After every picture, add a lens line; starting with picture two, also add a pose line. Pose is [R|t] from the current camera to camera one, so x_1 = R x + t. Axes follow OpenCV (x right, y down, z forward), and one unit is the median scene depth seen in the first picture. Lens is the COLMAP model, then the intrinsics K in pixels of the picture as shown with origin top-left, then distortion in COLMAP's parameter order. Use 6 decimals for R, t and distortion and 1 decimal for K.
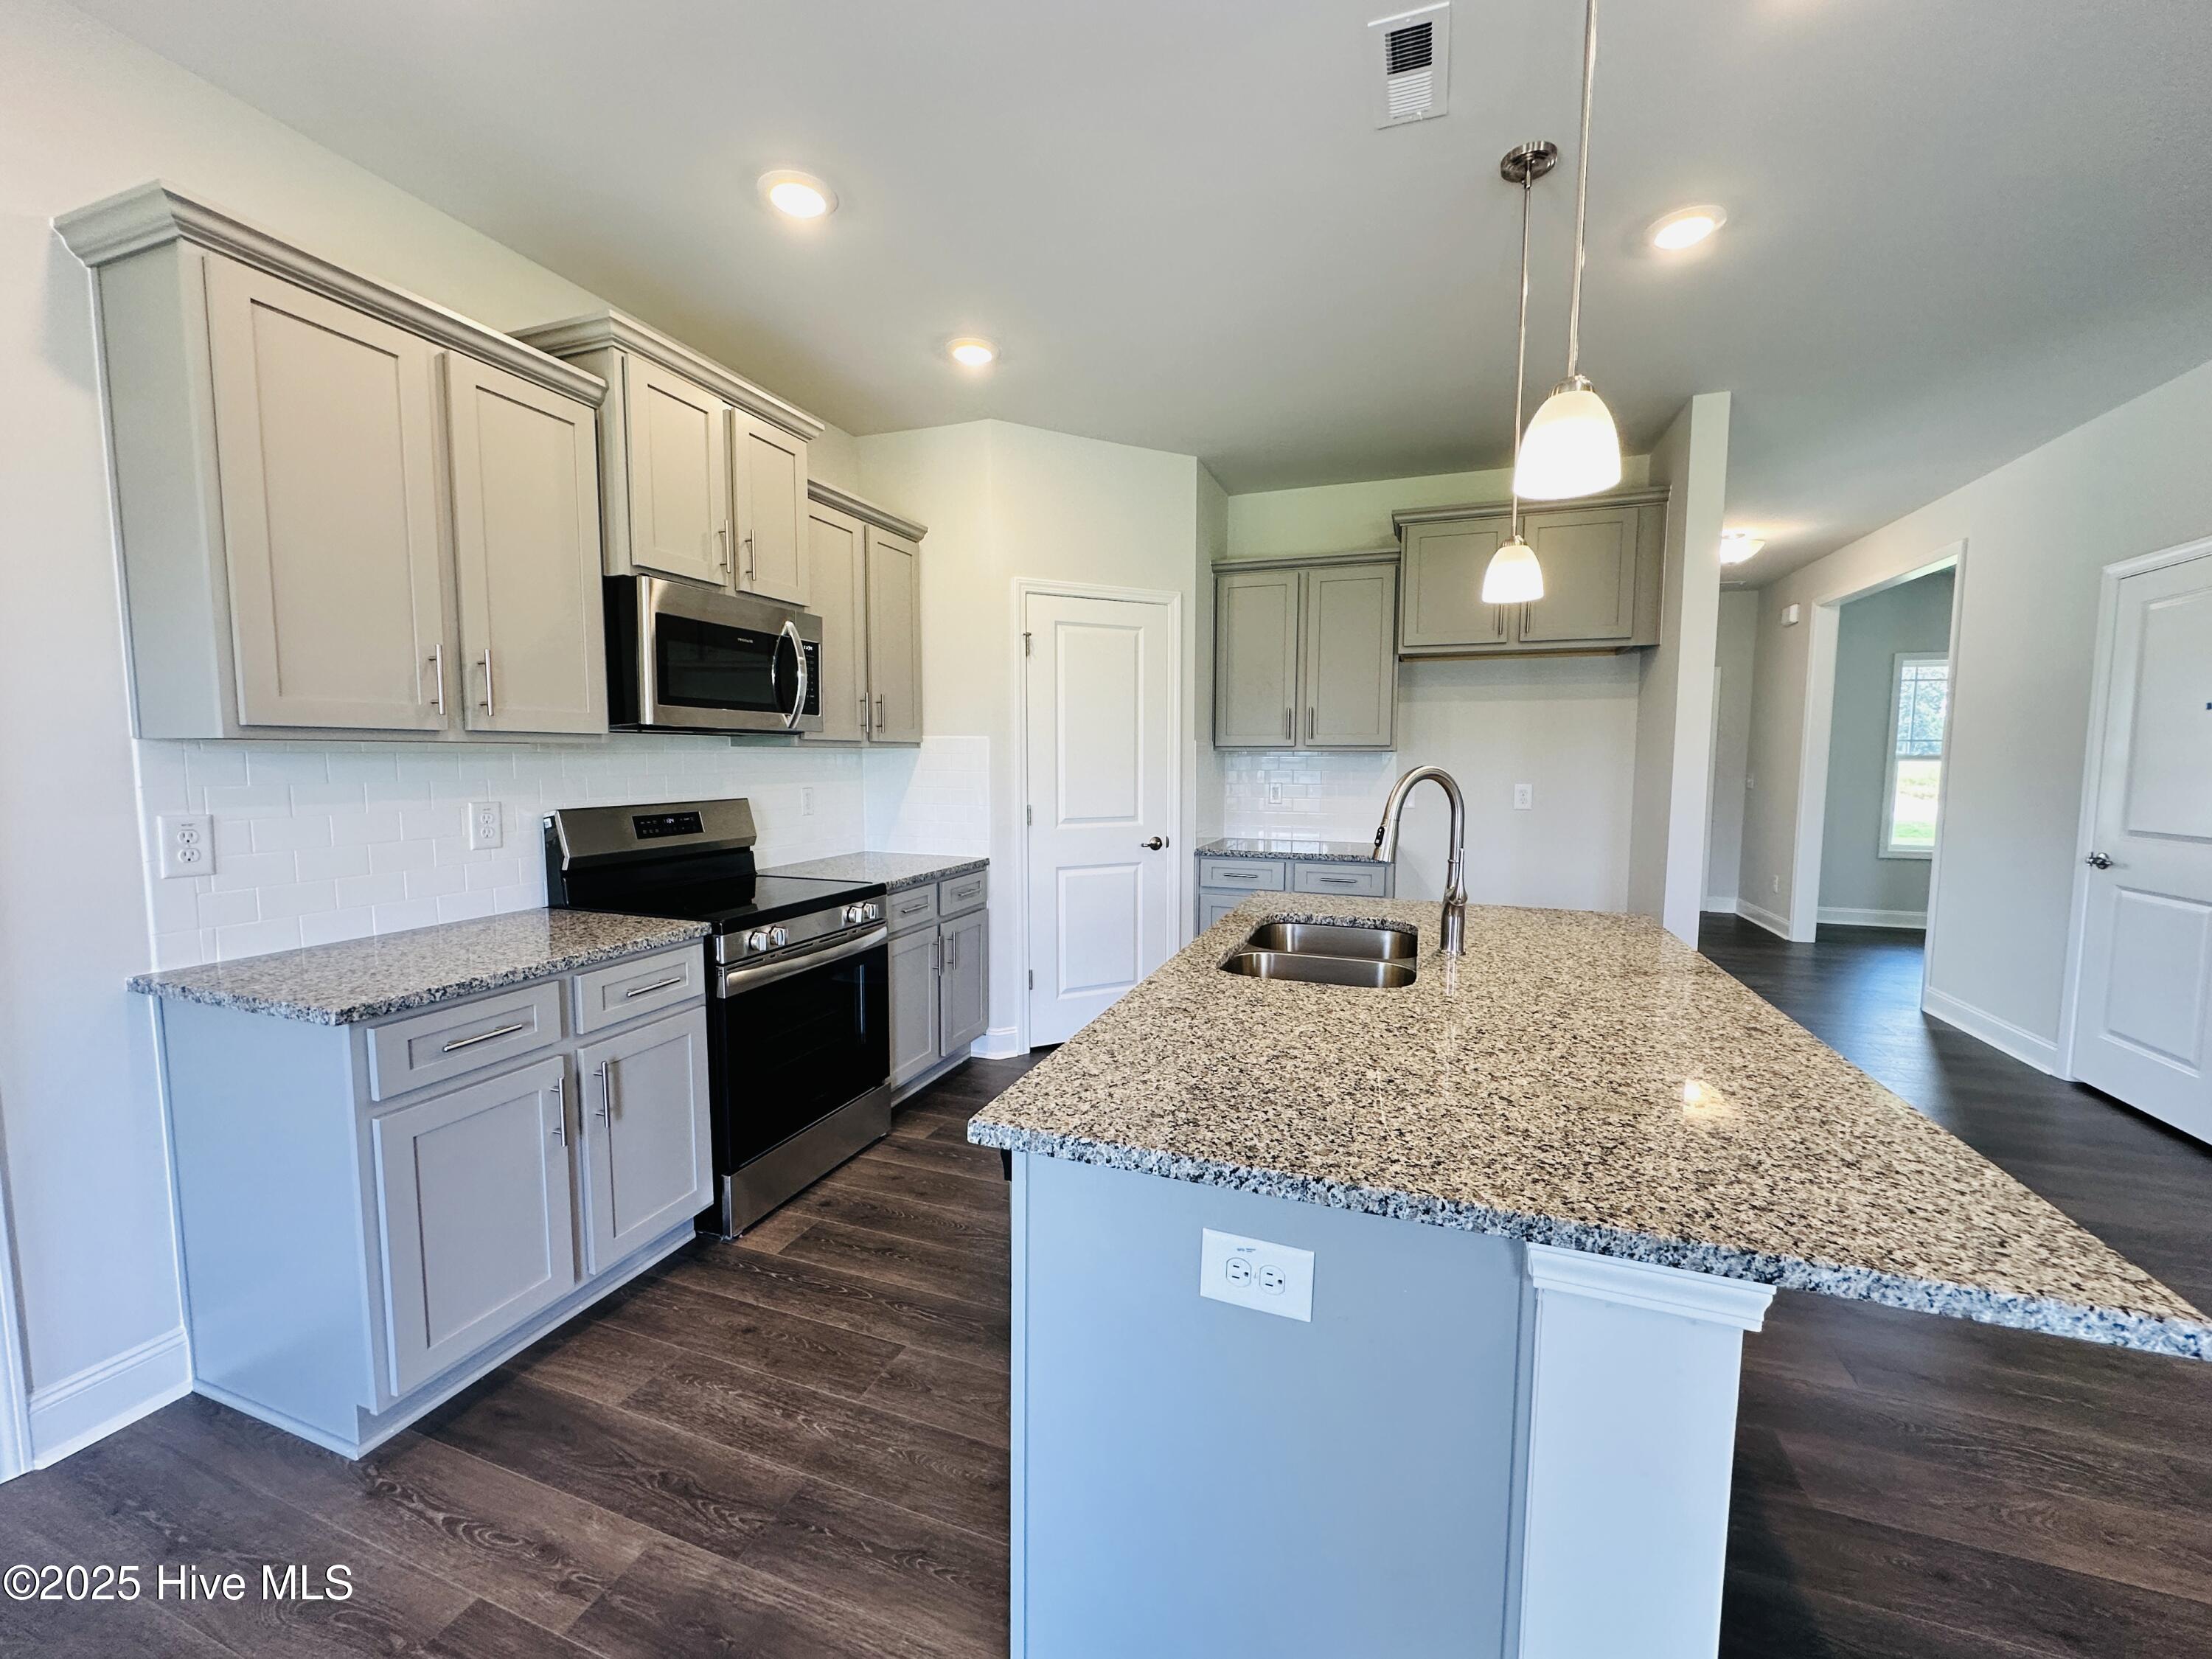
lens RADIAL K [[880.5, 0, 1106.0], [0, 880.5, 829.5], [0, 0, 1]] dist [-0.002299, -0.000199]
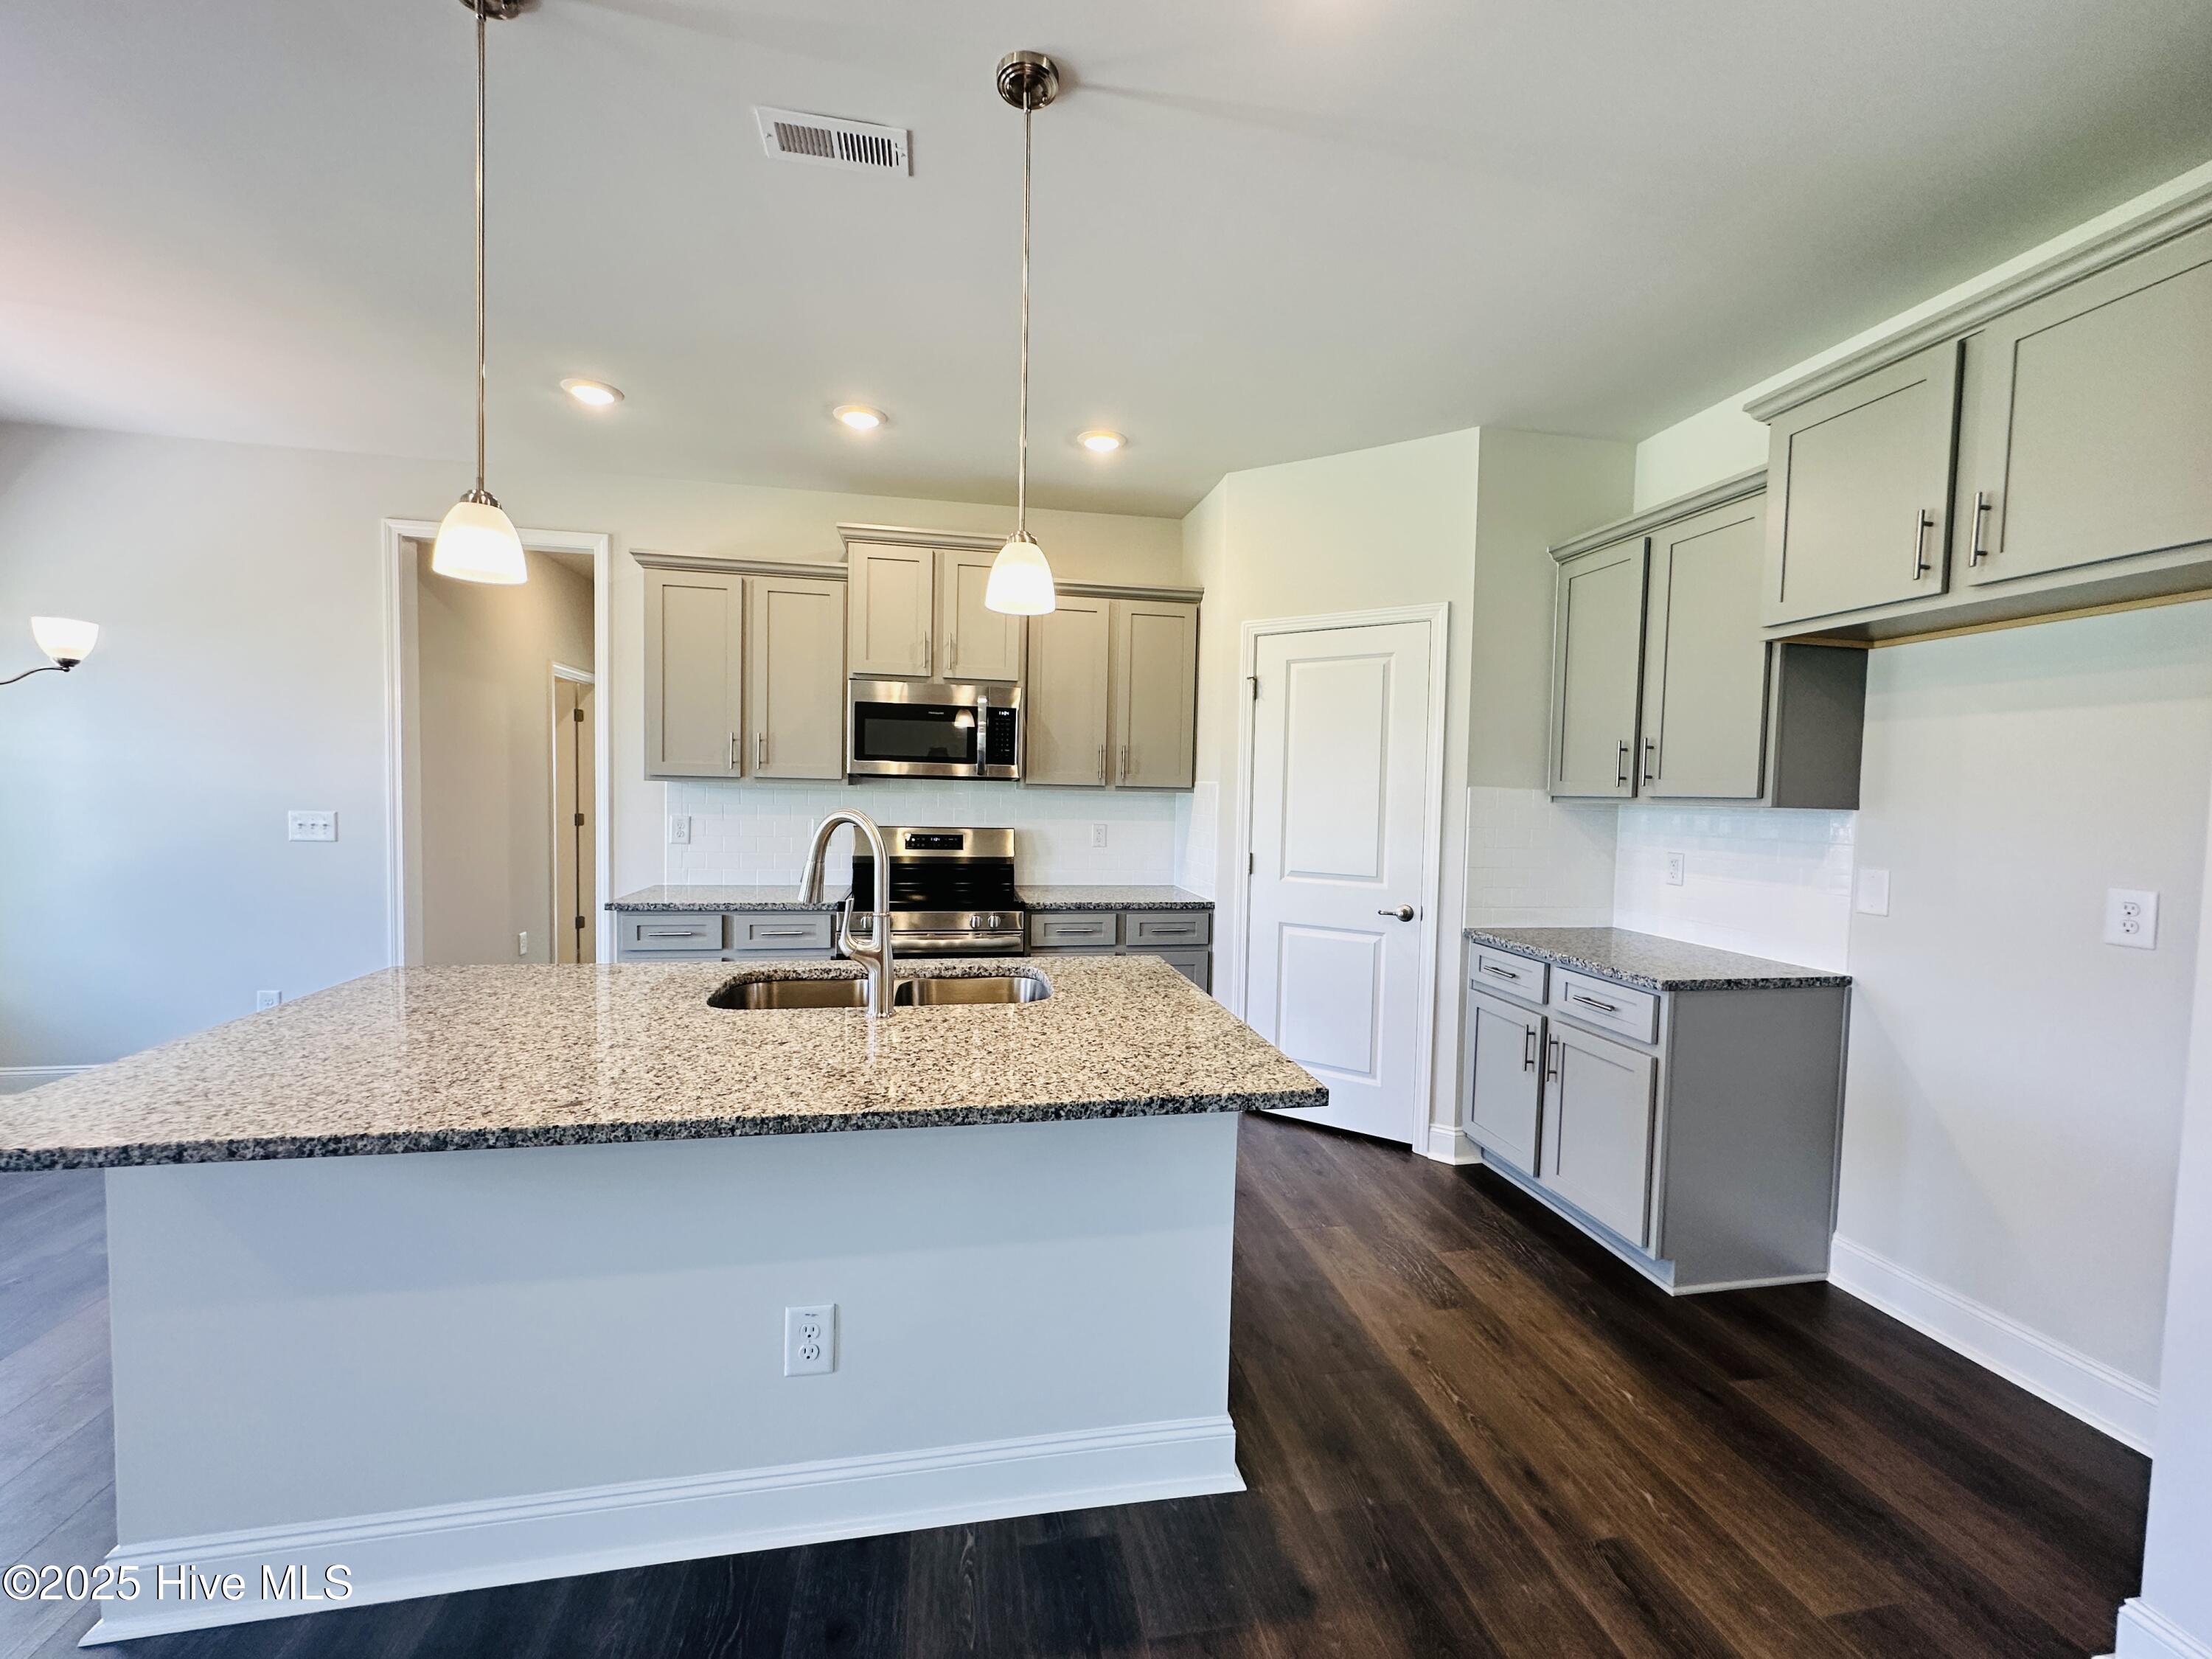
lens RADIAL K [[880.5, 0, 1106.0], [0, 880.5, 829.5], [0, 0, 1]] dist [-0.002299, -0.000199]
pose [[0.511400, 0.046647, -0.858076, 0.756114], [-0.093705, 0.995598, -0.001724, -0.041983], [0.854219, 0.081288, 0.513520, 0.421306]]
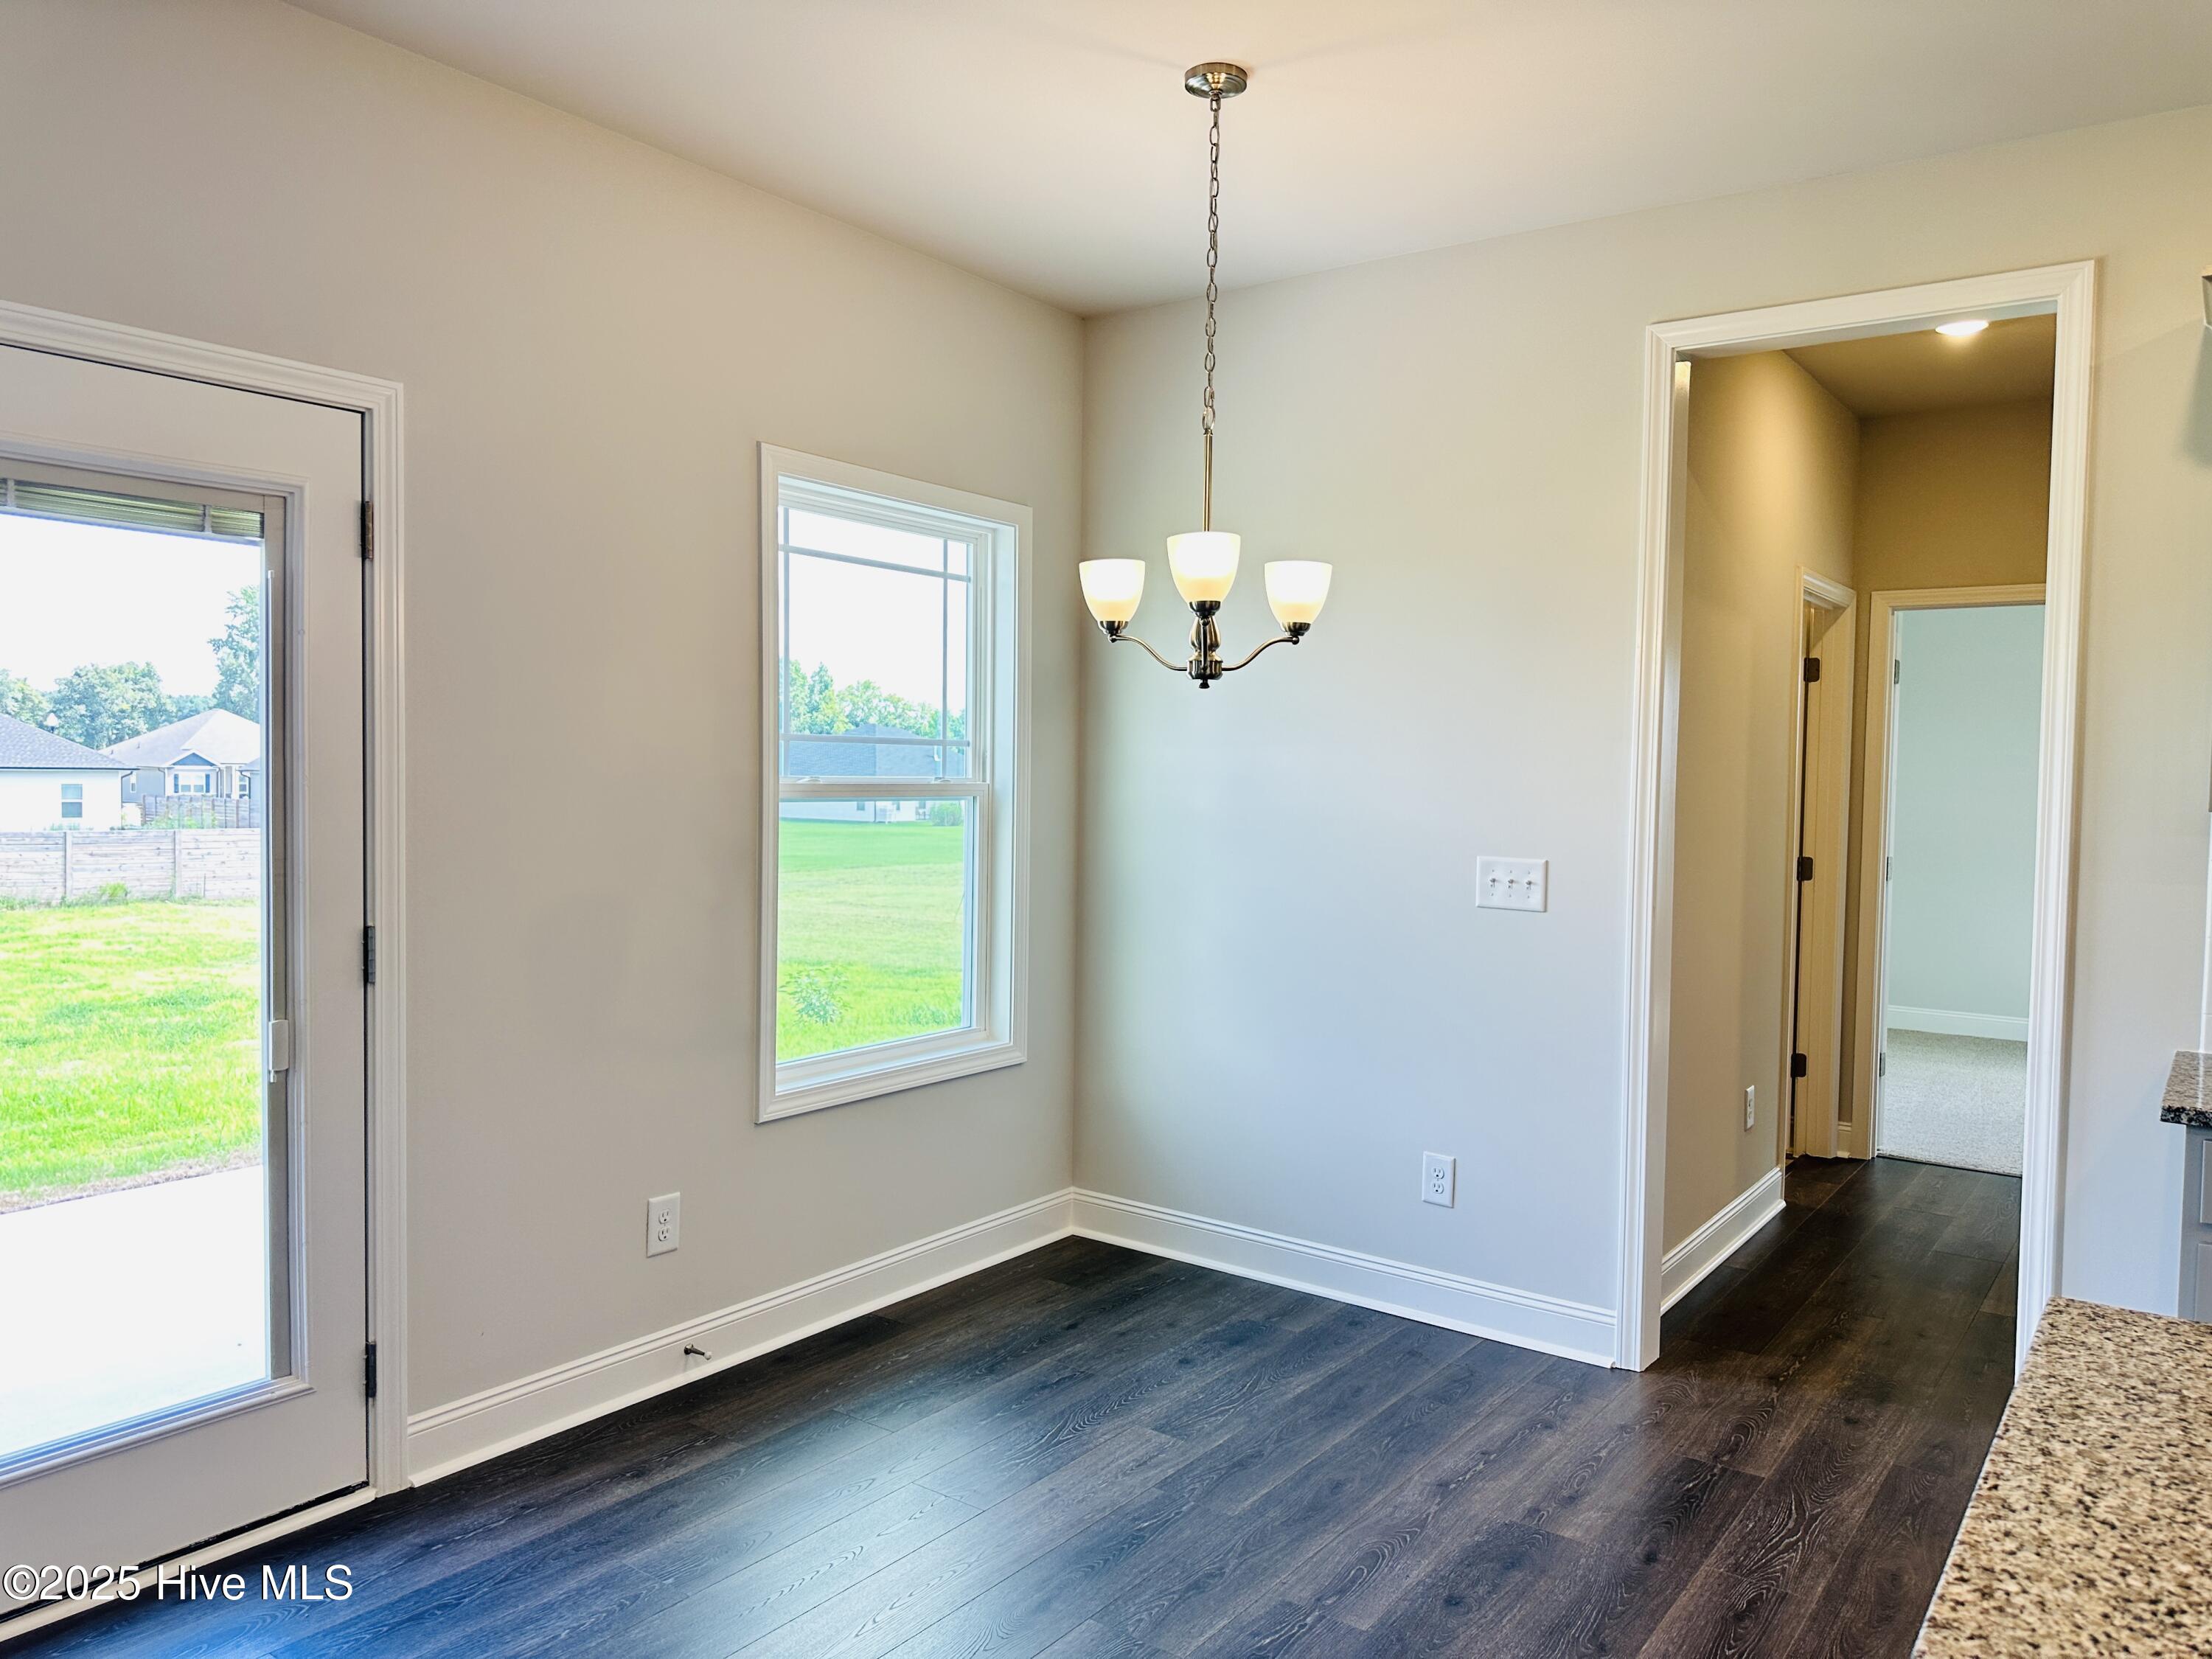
lens RADIAL K [[1569.3, 0, 1106.0], [0, 1569.3, 829.5], [0, 0, 1]] dist [0.009355, 0.001400]
pose [[-0.285720, 0.030365, -0.957832, 0.468267], [-0.097743, 0.993362, 0.060648, -0.034684], [0.953315, 0.110950, -0.280856, 0.158807]]
